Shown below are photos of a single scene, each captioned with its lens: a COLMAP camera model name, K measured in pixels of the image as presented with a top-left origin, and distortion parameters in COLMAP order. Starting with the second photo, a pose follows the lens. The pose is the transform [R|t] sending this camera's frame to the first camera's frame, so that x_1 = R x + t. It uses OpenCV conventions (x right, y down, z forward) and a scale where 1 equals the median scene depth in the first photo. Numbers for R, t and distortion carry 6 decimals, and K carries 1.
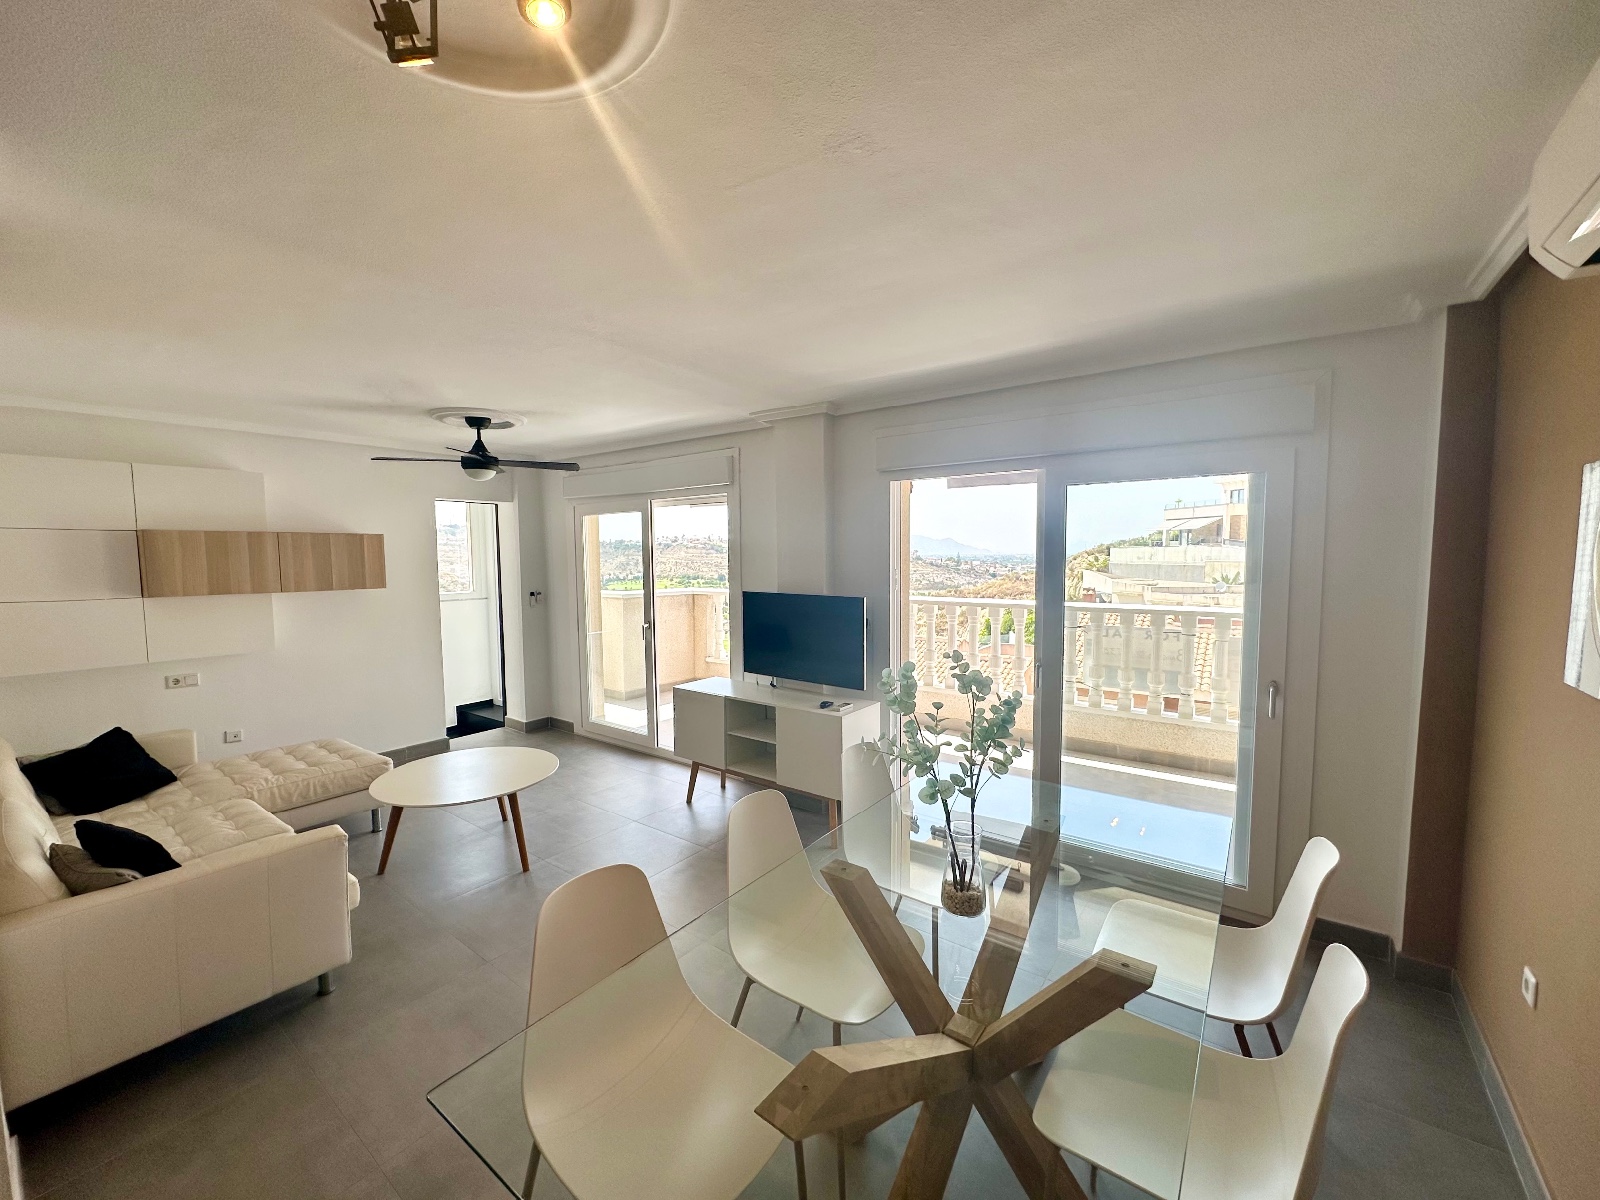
lens RADIAL K [[635.1, 0, 797.1], [0, 635.1, 601.5], [0, 0, 1]] dist [-0.005614, 0.000695]
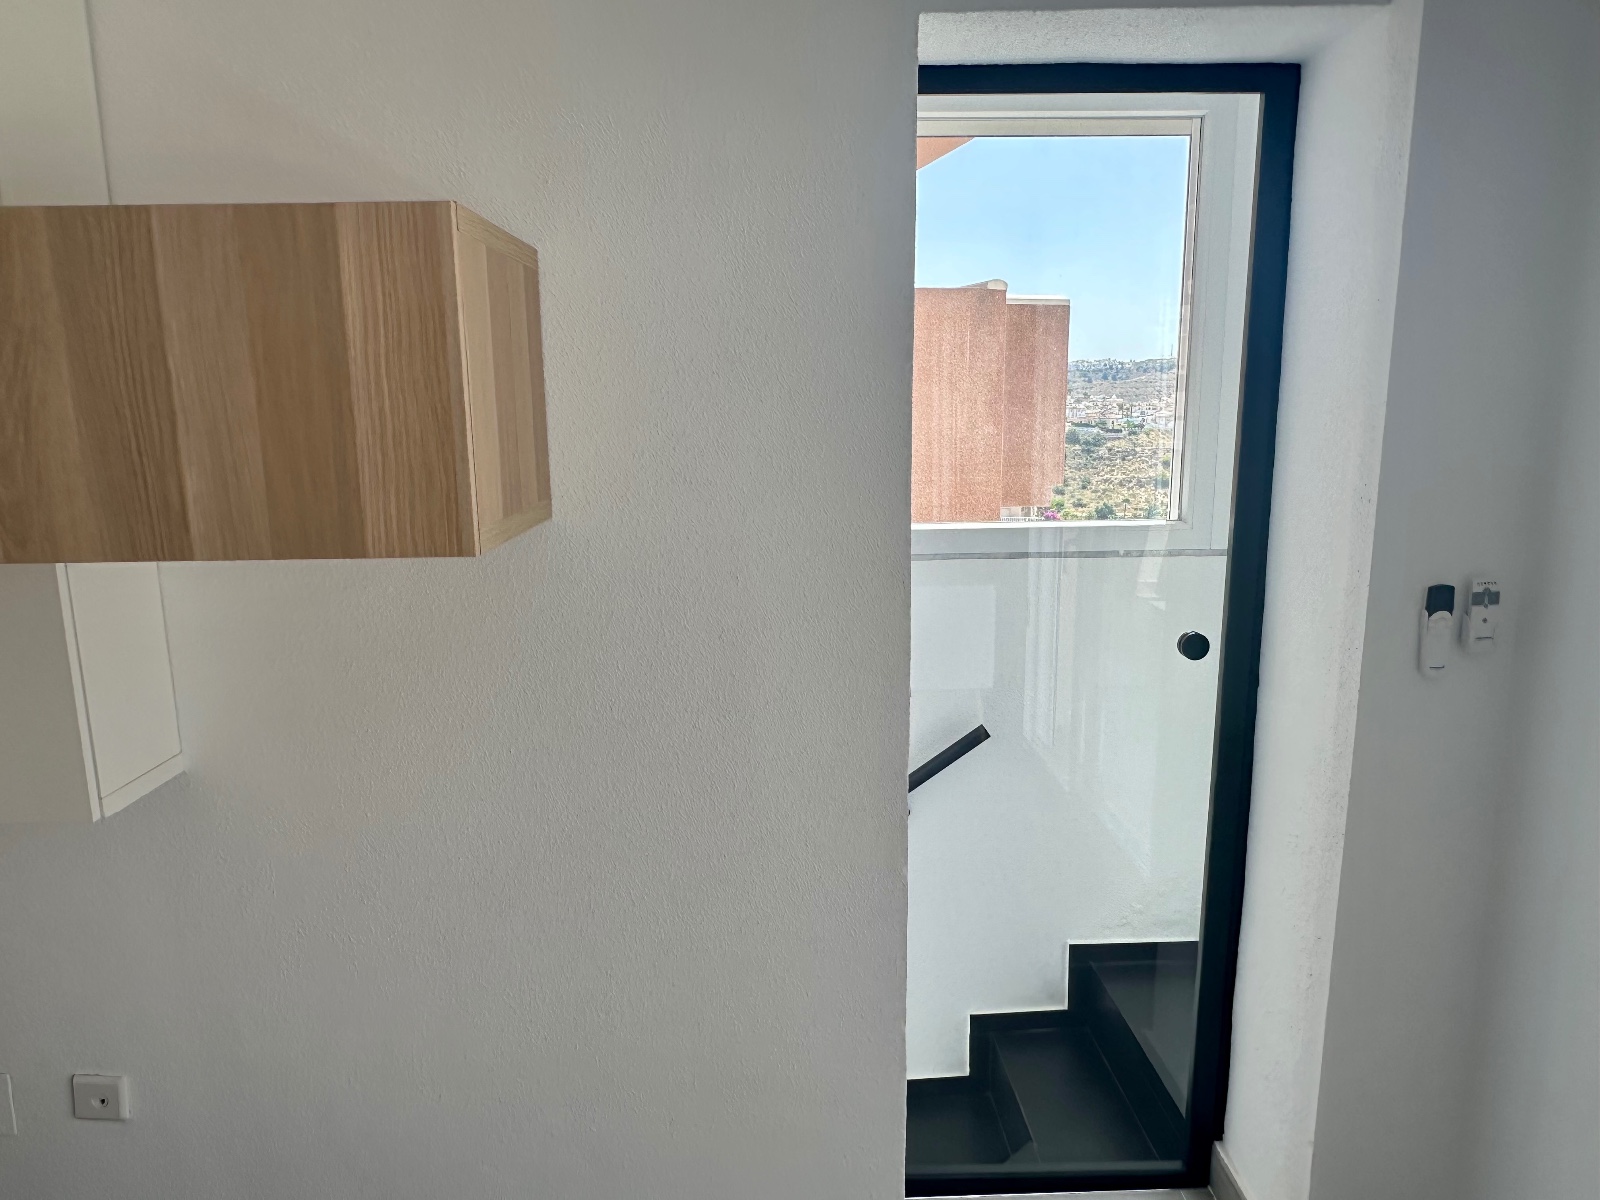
lens RADIAL K [[1080.6, 0, 787.8], [0, 1080.6, 601.2], [0, 0, 1]] dist [0.002252, -0.004626]
pose [[0.604272, 0.140032, -0.784377, -0.402257], [-0.049462, 0.989129, 0.138480, -0.053538], [0.795242, -0.044883, 0.604629, 0.927919]]
